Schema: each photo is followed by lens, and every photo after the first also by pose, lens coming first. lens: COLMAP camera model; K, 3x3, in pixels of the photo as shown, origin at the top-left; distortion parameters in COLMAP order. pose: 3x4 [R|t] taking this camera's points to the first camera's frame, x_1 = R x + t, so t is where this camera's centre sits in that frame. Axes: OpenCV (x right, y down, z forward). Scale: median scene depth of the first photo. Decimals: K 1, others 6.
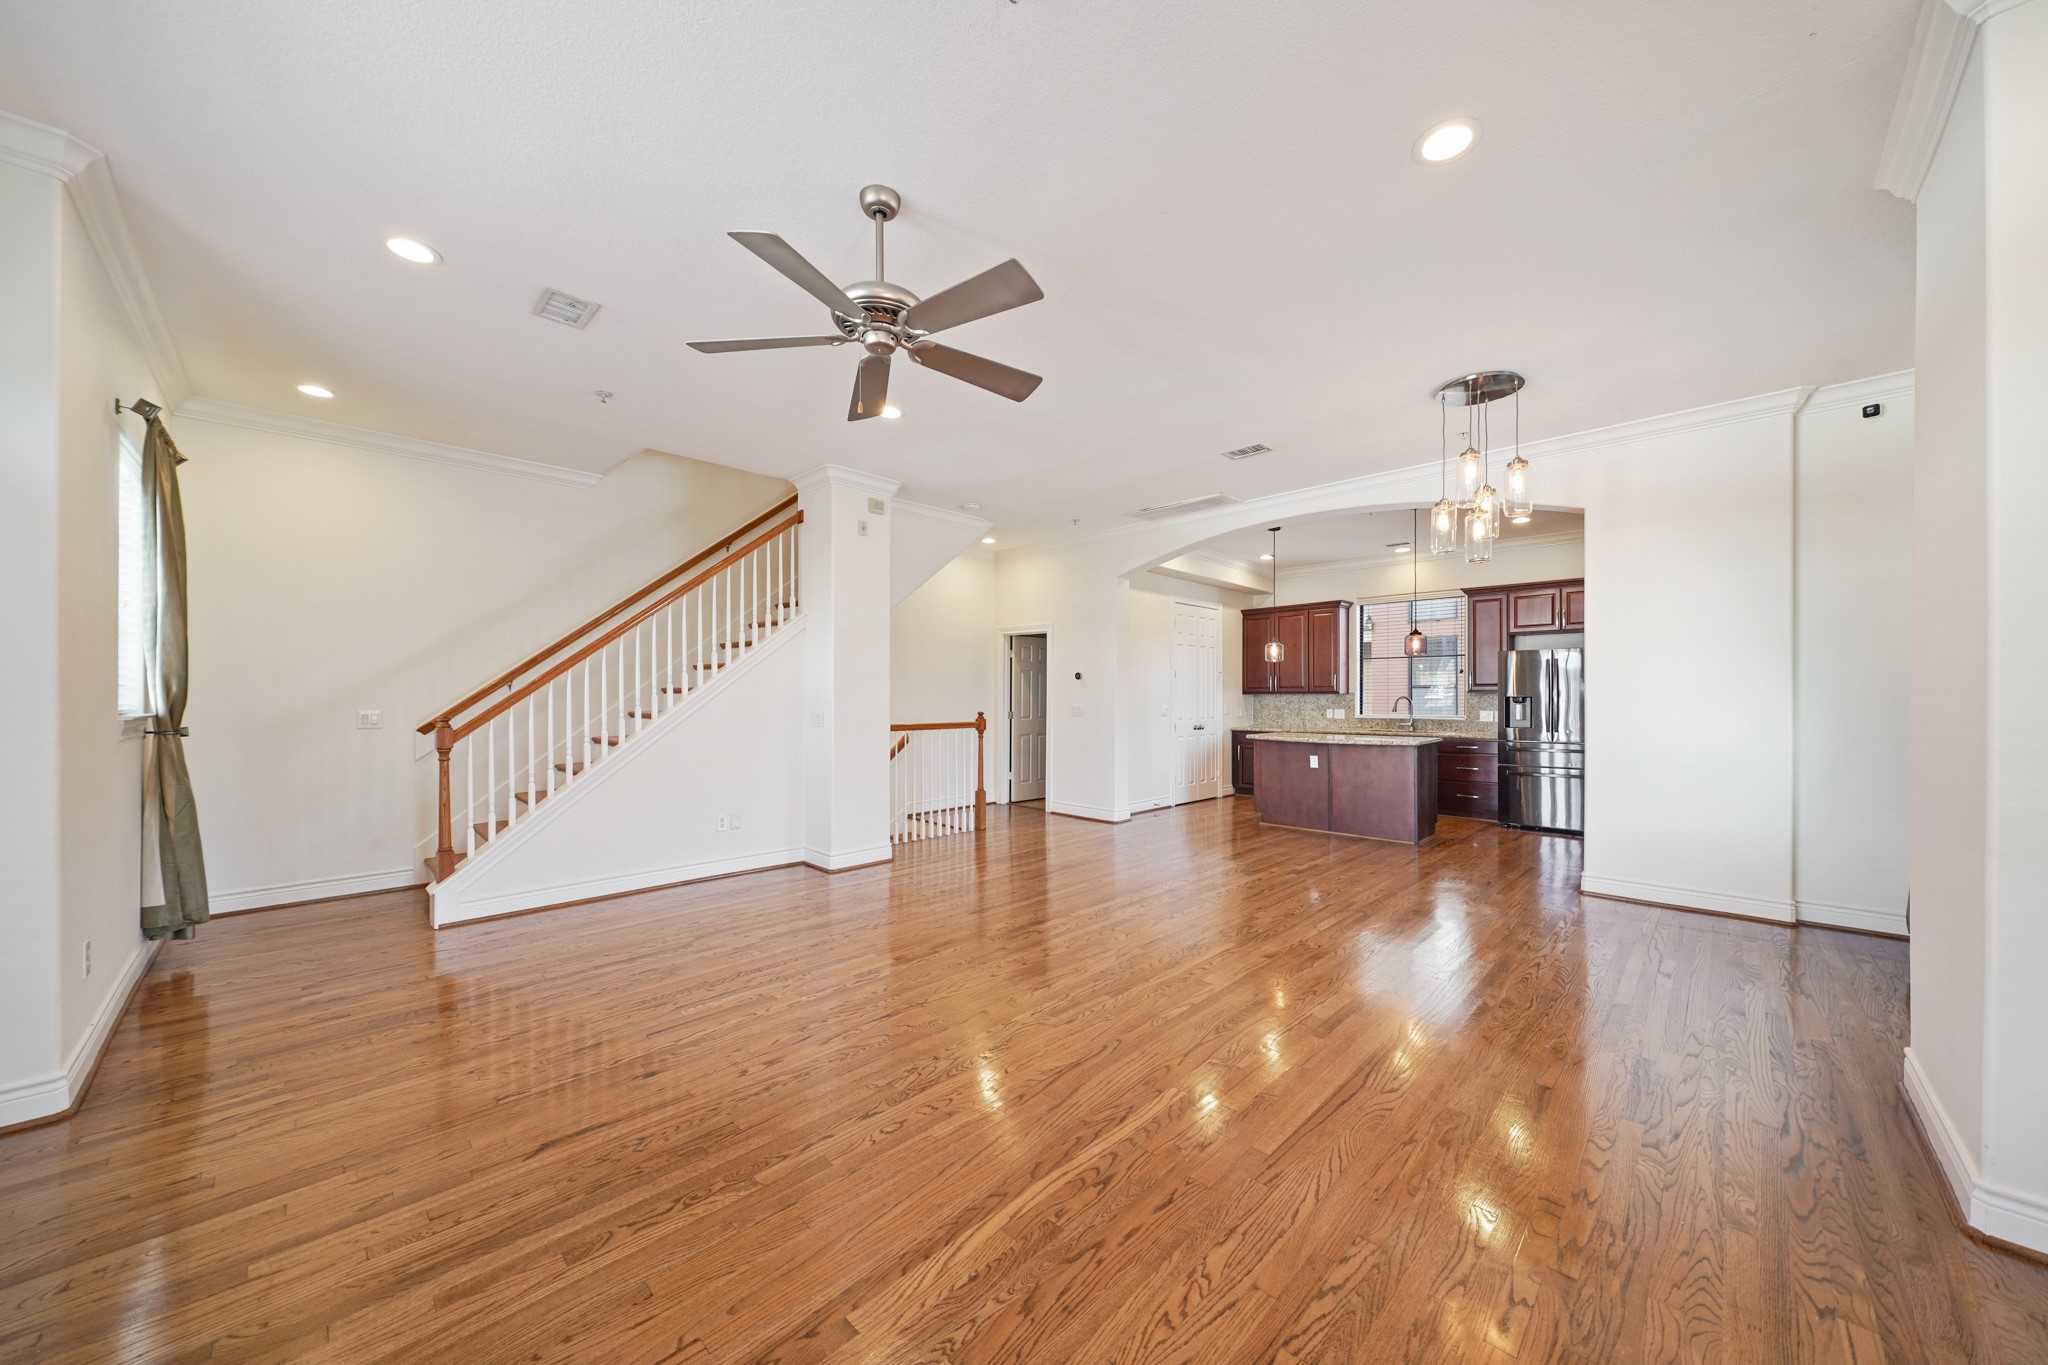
lens RADIAL K [[706.4, 0, 1020.5], [0, 706.4, 697.0], [0, 0, 1]] dist [-0.002987, -0.000896]
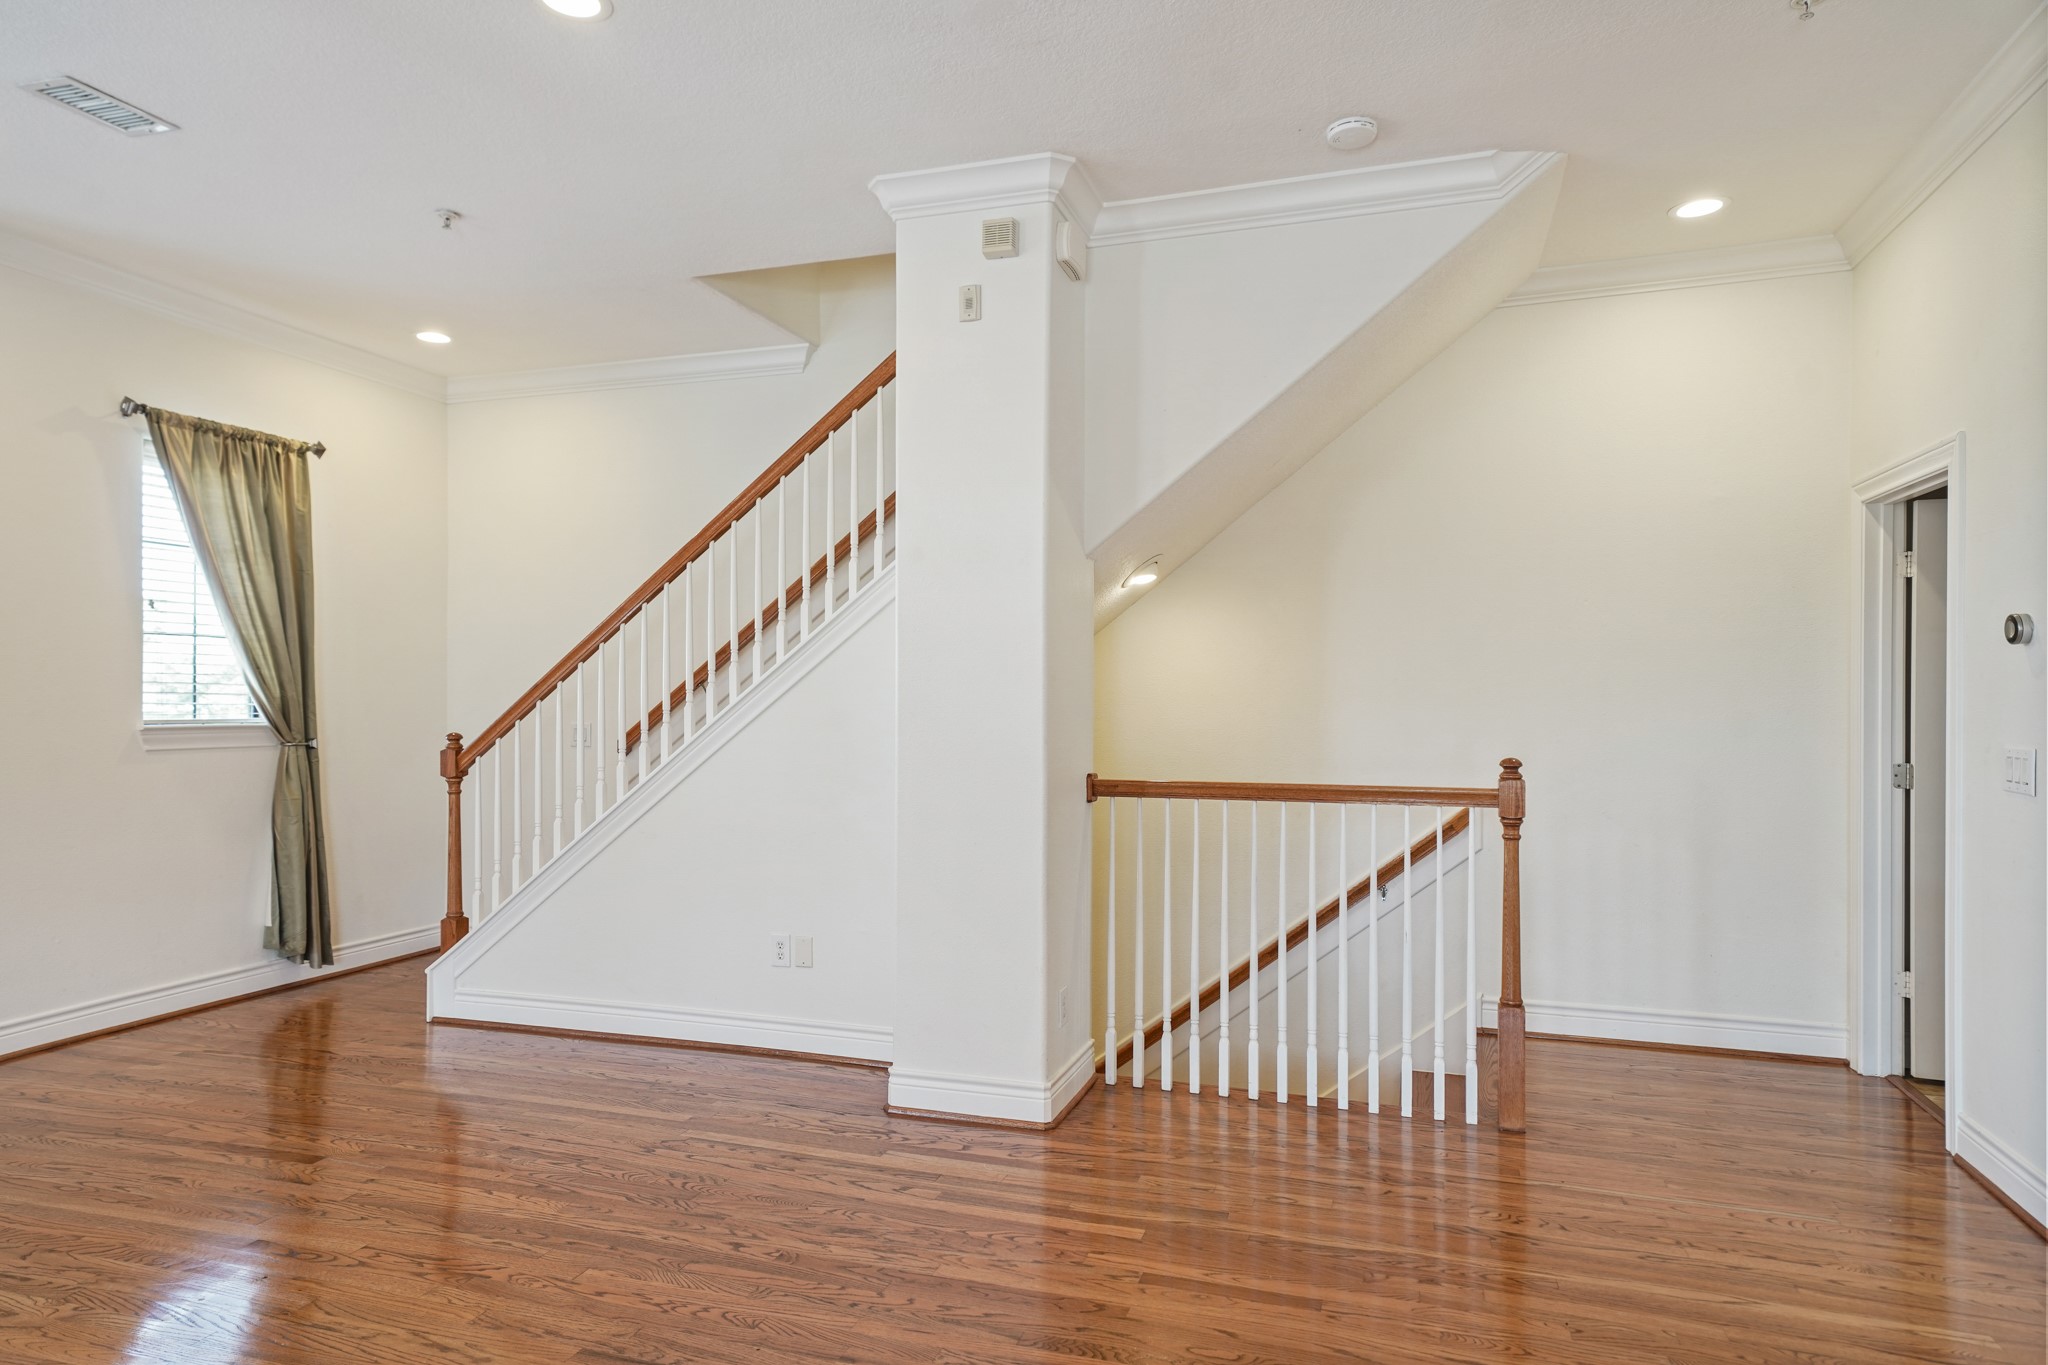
lens RADIAL K [[1180.2, 0, 1053.9], [0, 1180.2, 700.7], [0, 0, 1]] dist [0.015048, 0.002101]
pose [[0.462019, 0.000083, -0.886870, 0.295033], [-0.004554, 0.999987, -0.002279, -0.003564], [0.886858, 0.005092, 0.462013, 0.514077]]
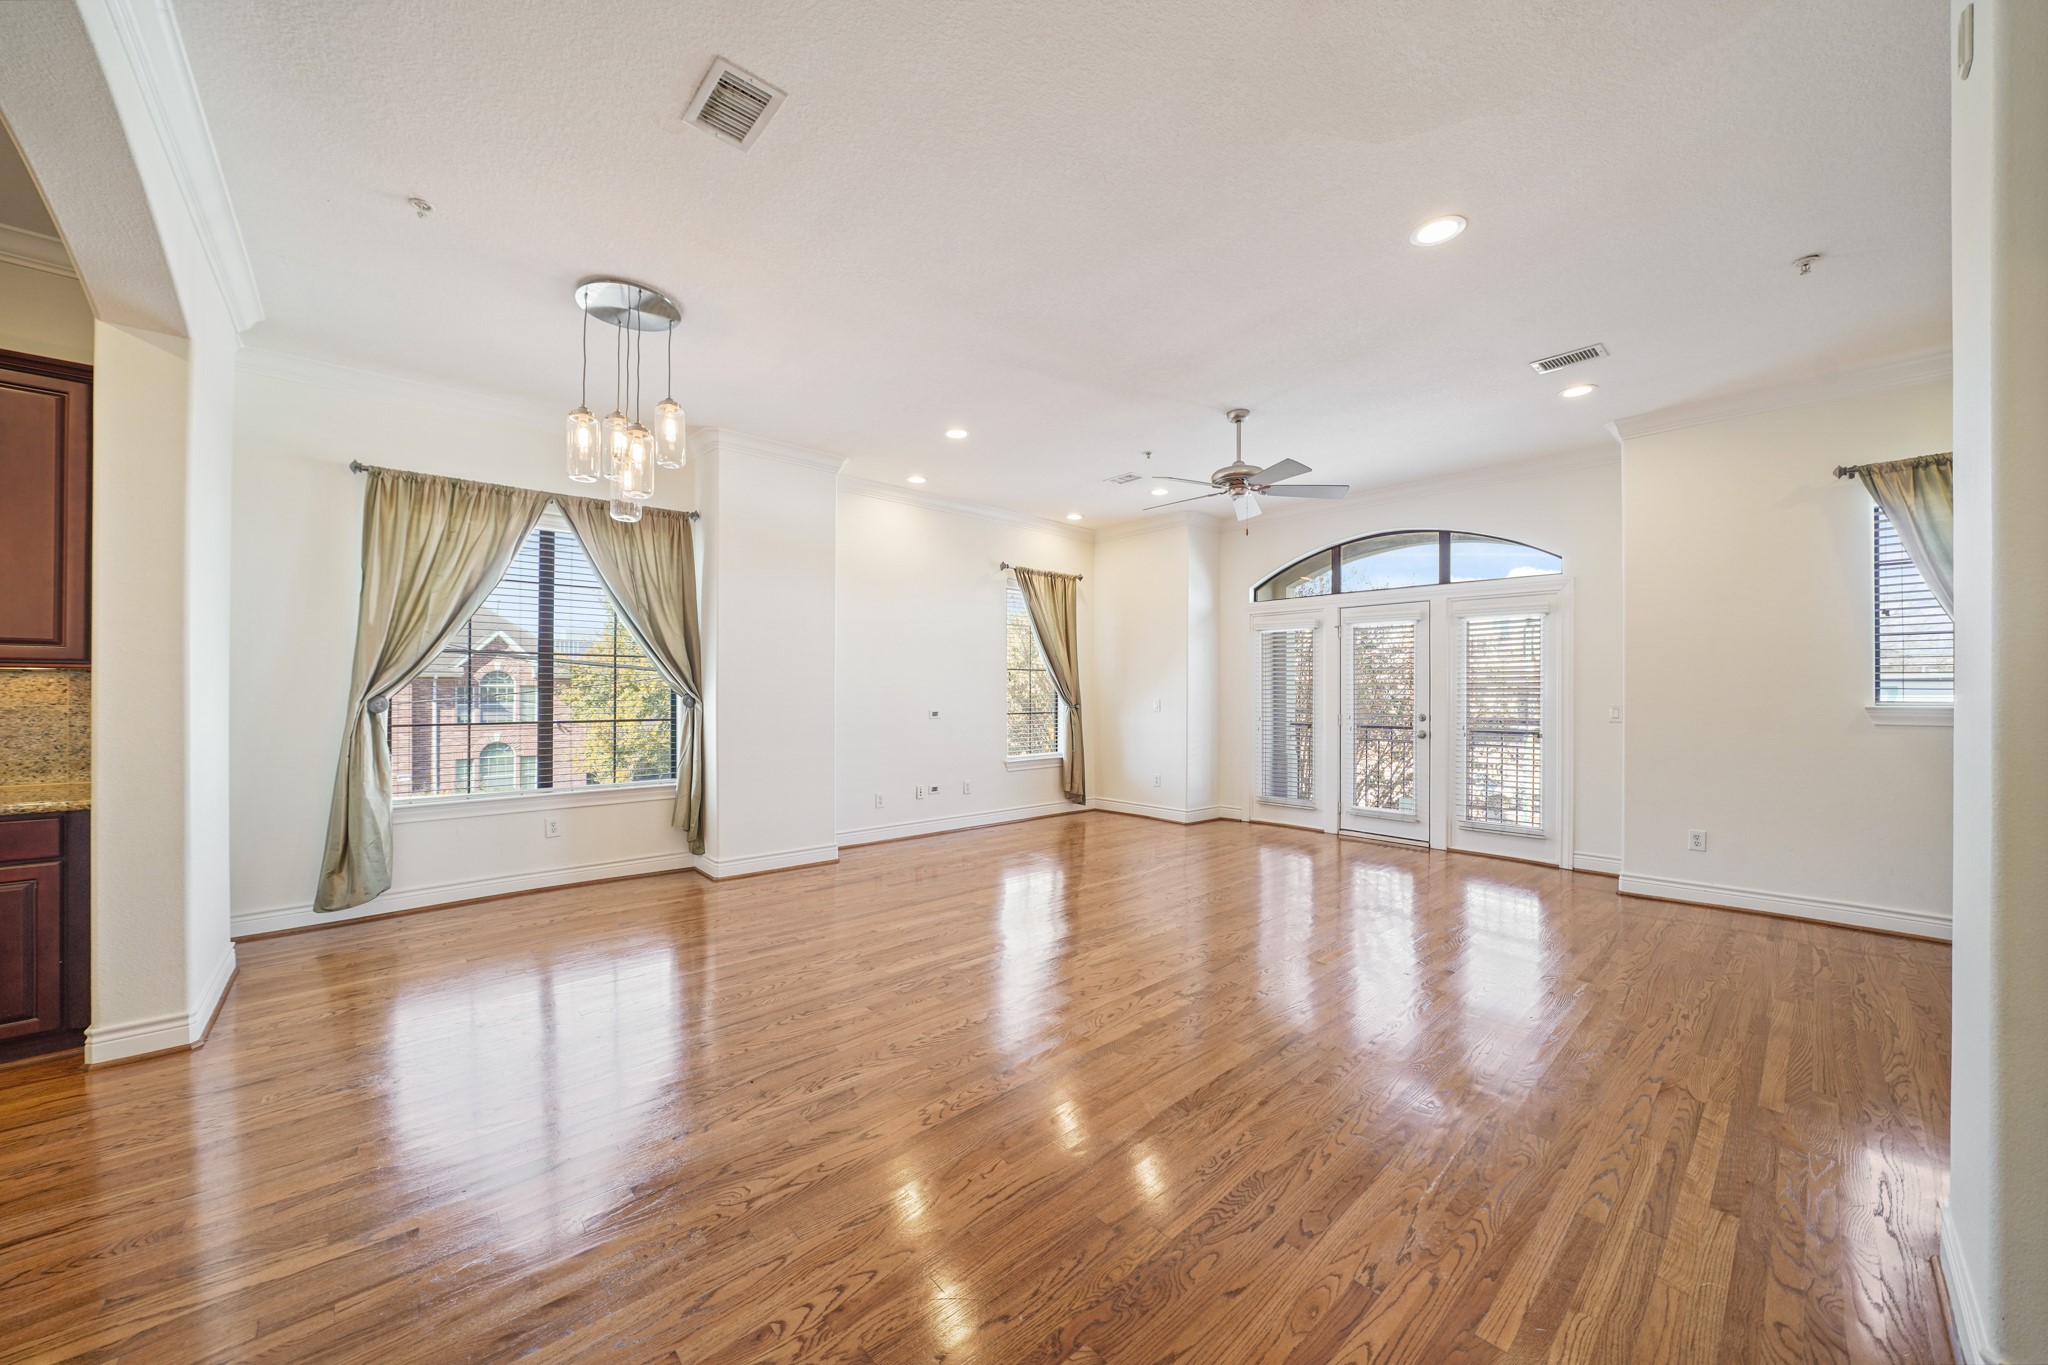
lens RADIAL K [[749.5, 0, 1019.5], [0, 749.5, 685.4], [0, 0, 1]] dist [-0.006253, -0.000122]
pose [[-0.998064, -0.001156, 0.062179, 0.075152], [-0.001476, 0.999986, -0.005099, -0.000656], [-0.062172, -0.005181, -0.998052, 0.925419]]
